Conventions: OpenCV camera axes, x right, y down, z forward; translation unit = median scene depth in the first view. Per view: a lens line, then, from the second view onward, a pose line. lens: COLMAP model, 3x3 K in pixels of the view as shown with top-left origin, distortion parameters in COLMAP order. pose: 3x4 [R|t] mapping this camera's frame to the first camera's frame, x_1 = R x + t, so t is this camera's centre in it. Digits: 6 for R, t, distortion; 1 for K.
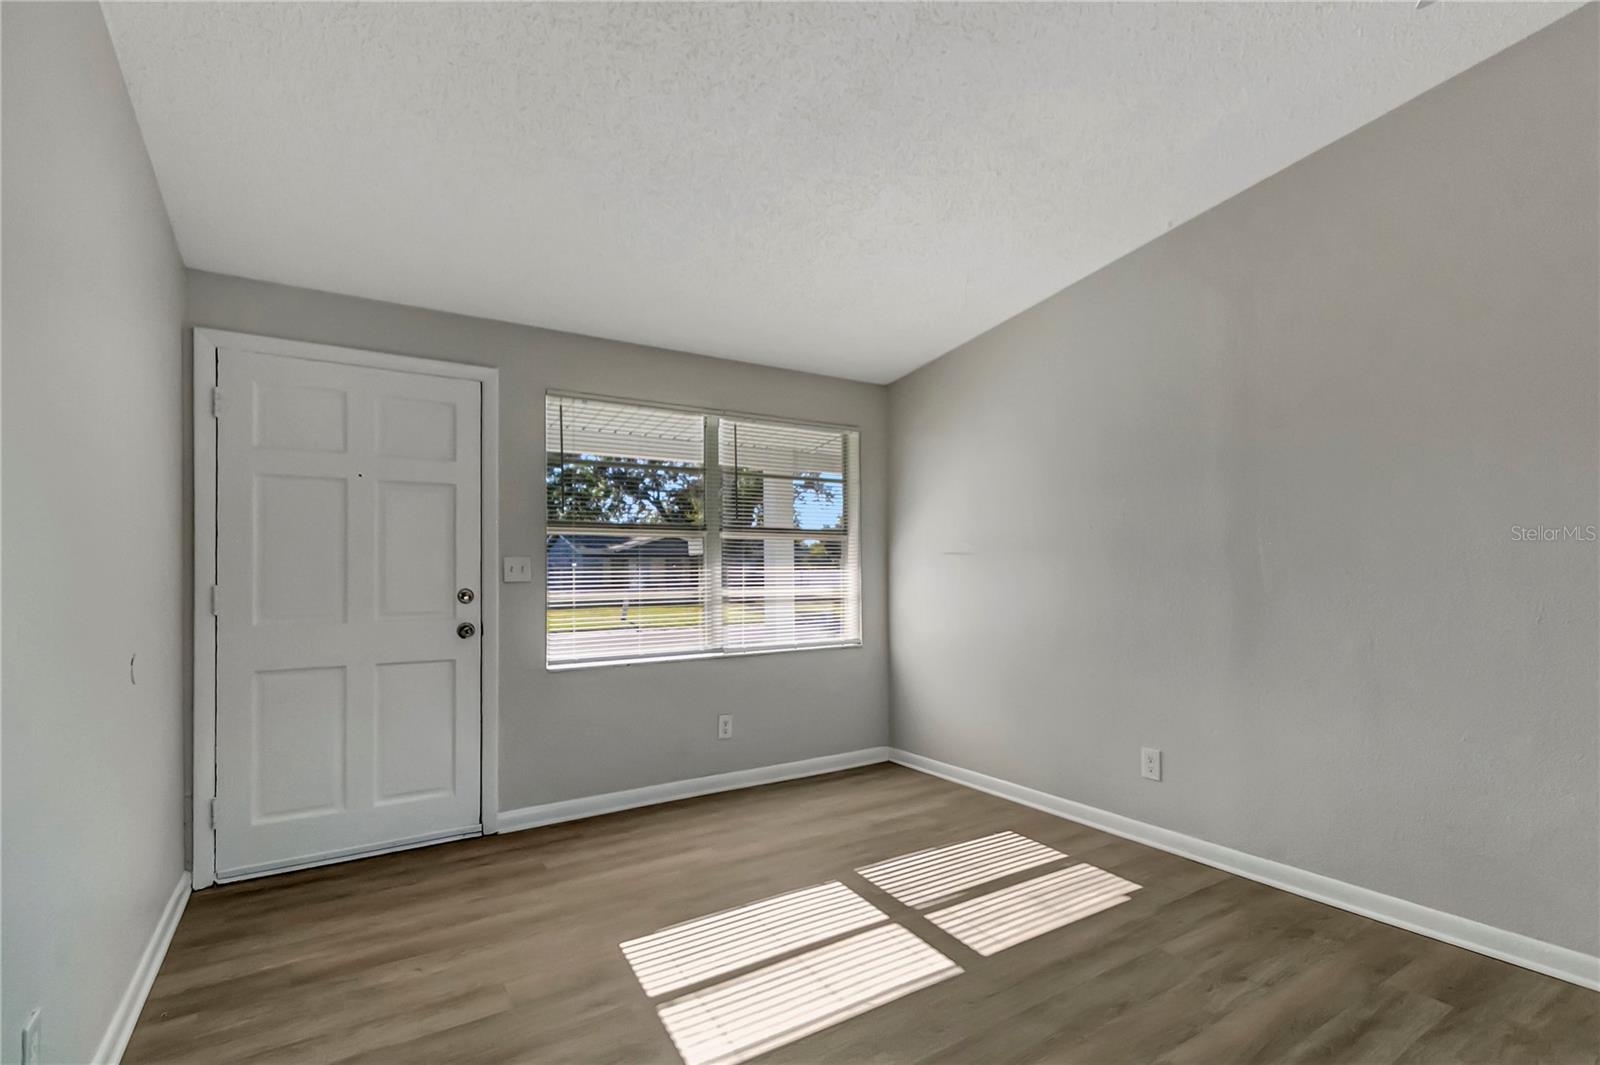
lens RADIAL K [[761.5, 0, 798.9], [0, 761.5, 545.2], [0, 0, 1]] dist [0.001911, -0.000740]
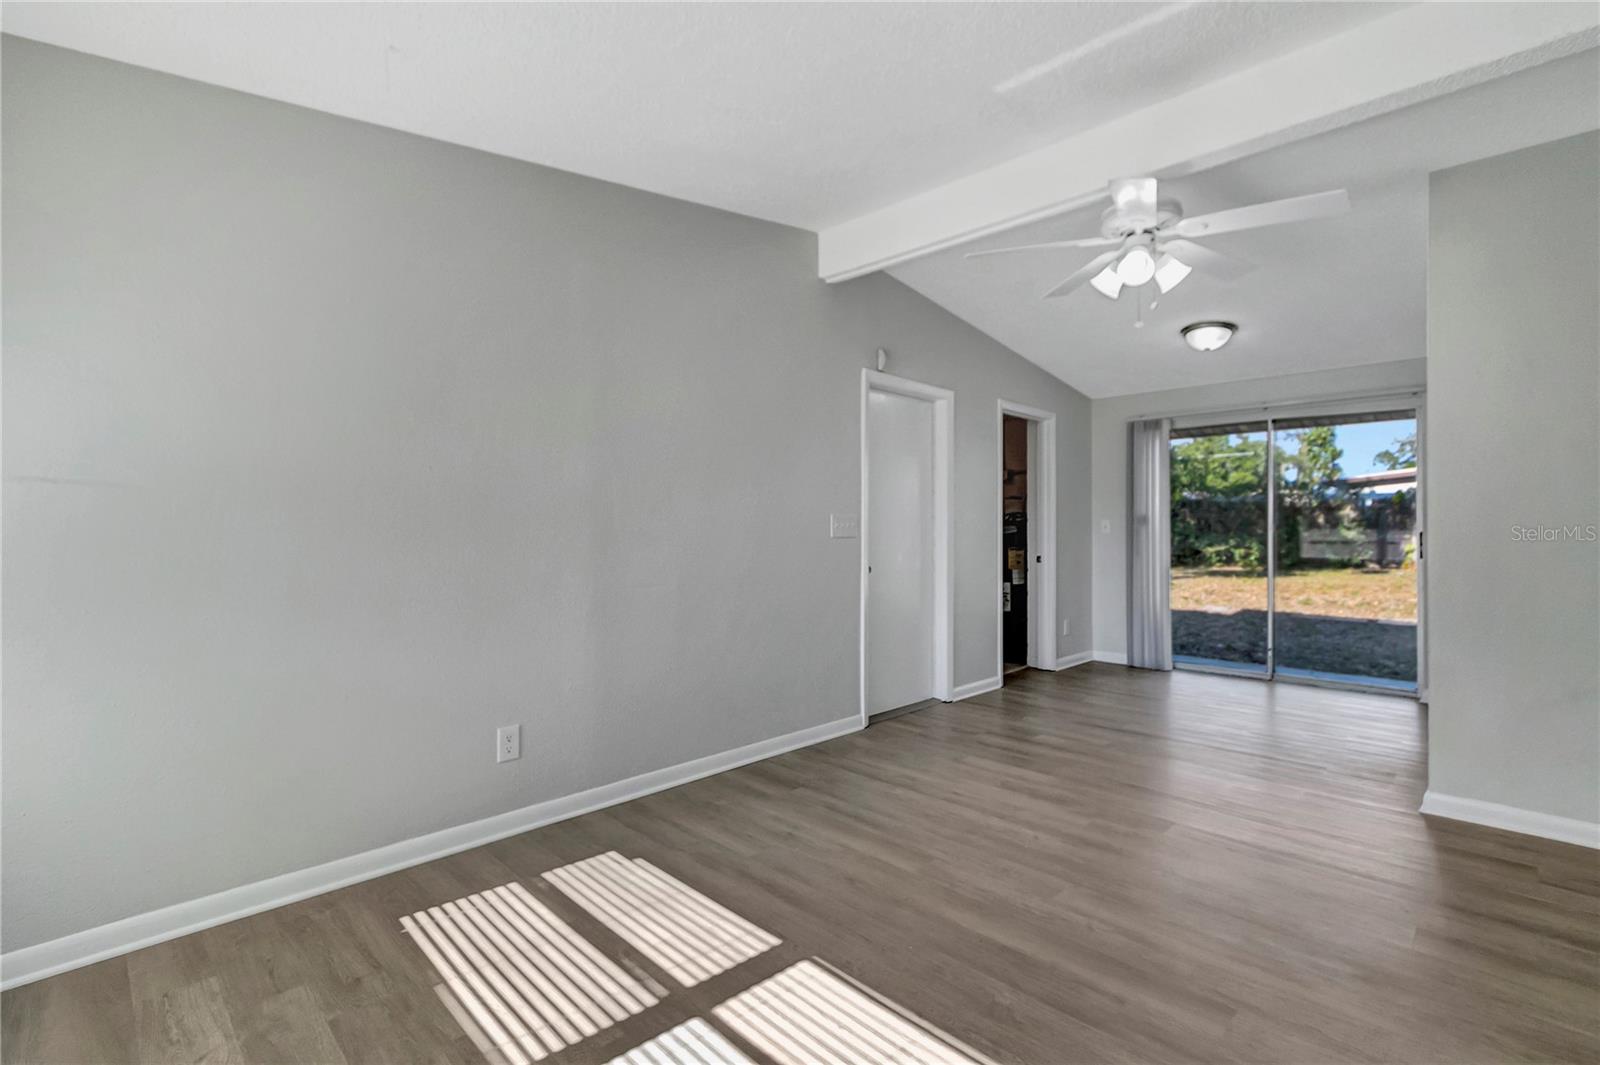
lens RADIAL K [[726.4, 0, 811.9], [0, 726.4, 519.3], [0, 0, 1]] dist [0.009797, 0.000009]
pose [[-0.212326, 0.022365, 0.976943, -0.483768], [-0.025894, 0.999258, -0.028503, 0.040422], [-0.976856, -0.031349, -0.211590, 0.893529]]
